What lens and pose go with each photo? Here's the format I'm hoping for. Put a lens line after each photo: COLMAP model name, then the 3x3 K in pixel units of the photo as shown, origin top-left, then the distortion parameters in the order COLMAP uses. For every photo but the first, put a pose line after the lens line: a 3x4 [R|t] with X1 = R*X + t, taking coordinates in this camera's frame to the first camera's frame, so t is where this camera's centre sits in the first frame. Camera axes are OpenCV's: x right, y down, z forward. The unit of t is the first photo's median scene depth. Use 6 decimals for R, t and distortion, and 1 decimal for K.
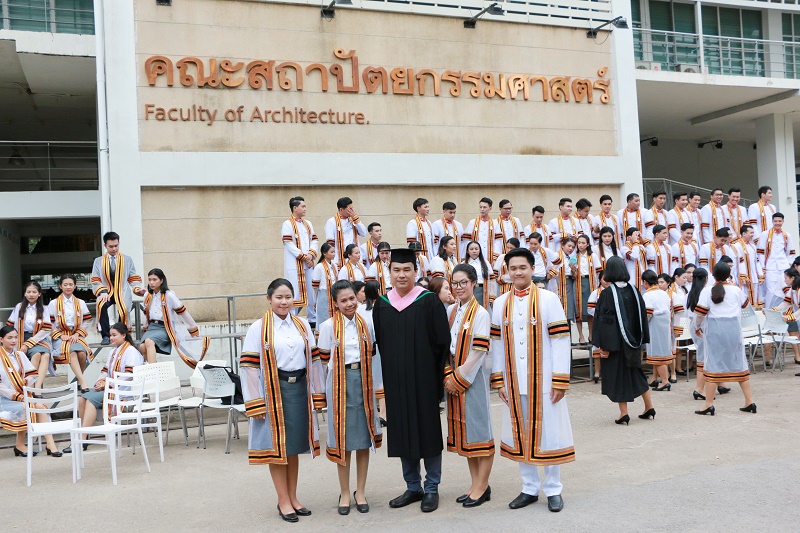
lens RADIAL K [[791.9, 0, 400.2], [0, 791.9, 267.4], [0, 0, 1]] dist [-0.056765, 0.000000]
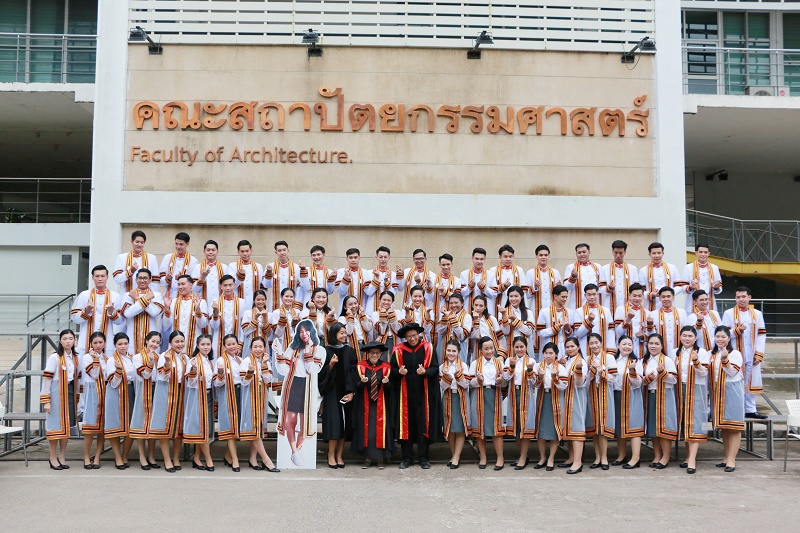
lens RADIAL K [[736.8, 0, 400.0], [0, 736.8, 264.0], [0, 0, 1]] dist [-0.074290, 0.000000]
pose [[0.939067, 0.036951, -0.341744, 0.328669], [-0.051287, 0.998138, -0.033007, -0.031658], [0.339888, 0.048523, 0.939213, 0.182112]]
